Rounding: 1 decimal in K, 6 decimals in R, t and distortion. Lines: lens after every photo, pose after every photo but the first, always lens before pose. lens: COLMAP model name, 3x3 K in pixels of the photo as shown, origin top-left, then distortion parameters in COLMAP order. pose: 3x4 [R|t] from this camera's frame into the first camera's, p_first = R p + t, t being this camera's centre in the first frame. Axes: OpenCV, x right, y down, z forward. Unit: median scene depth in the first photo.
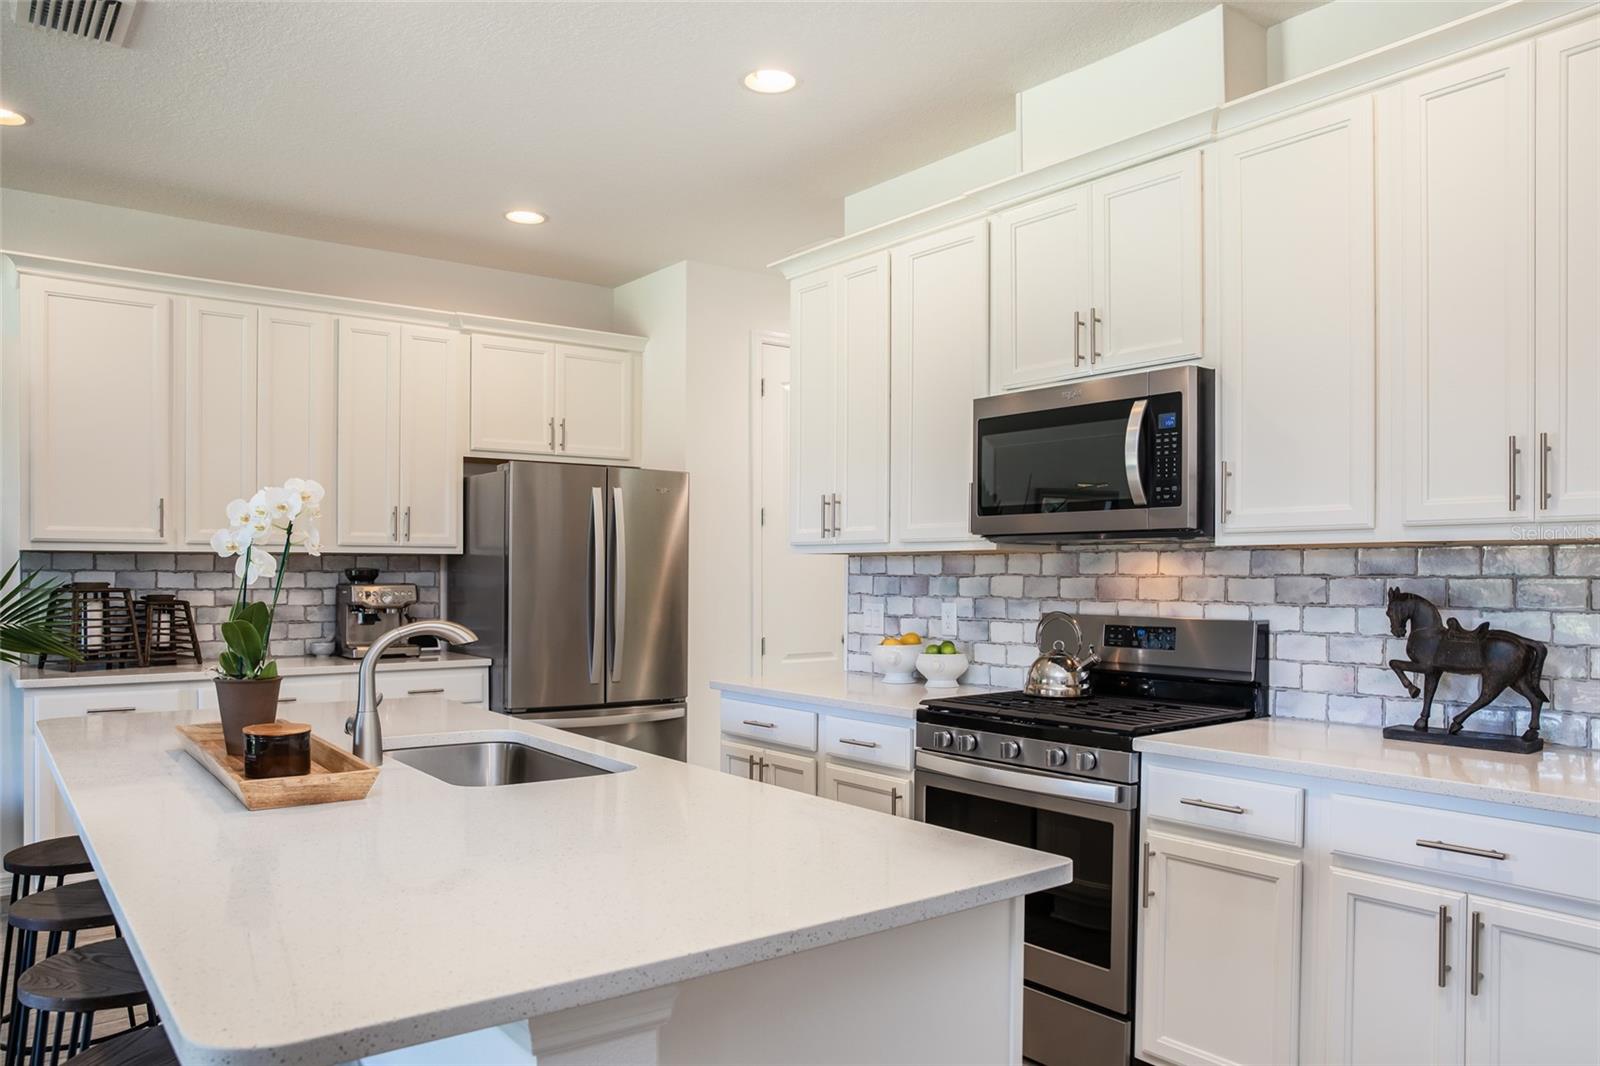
lens RADIAL K [[1147.0, 0, 800.0], [0, 1147.0, 533.0], [0, 0, 1]] dist [-0.034822, 0.001708]
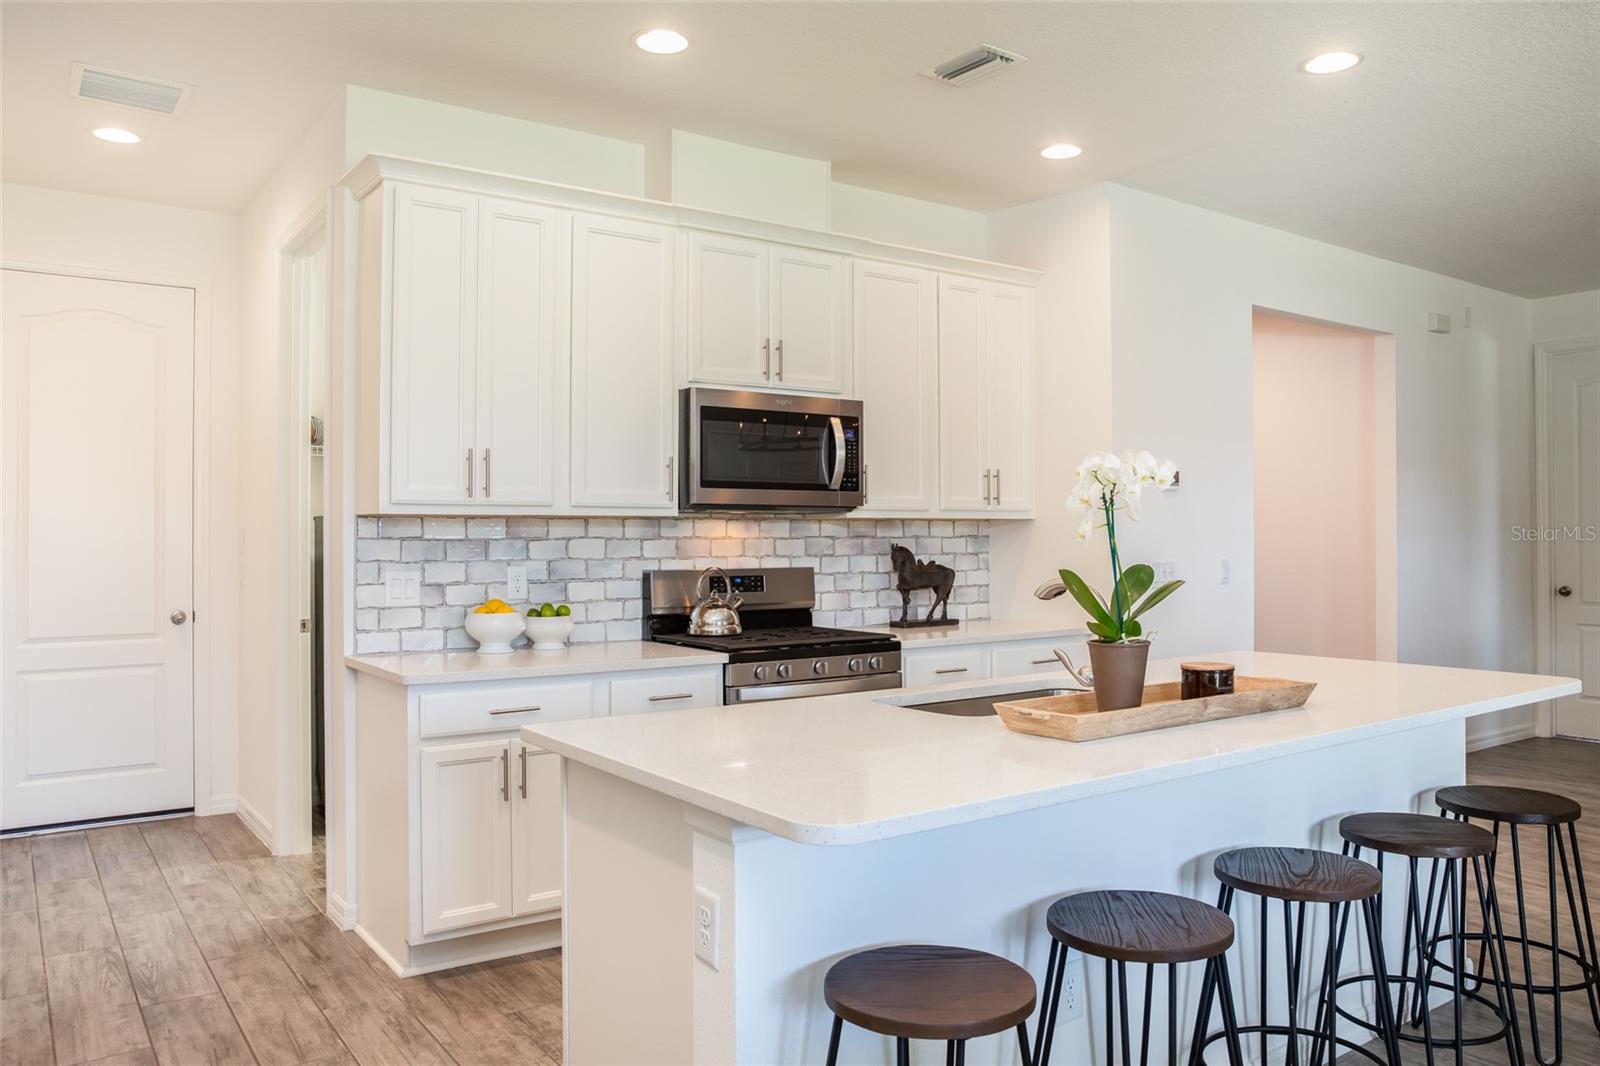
lens RADIAL K [[1147.0, 0, 800.0], [0, 1147.0, 533.0], [0, 0, 1]] dist [-0.034822, 0.001708]
pose [[0.037040, 0.005438, 0.999299, -0.980964], [-0.028151, 0.999594, -0.004396, 0.033243], [-0.998917, -0.027969, 0.037179, 0.820830]]
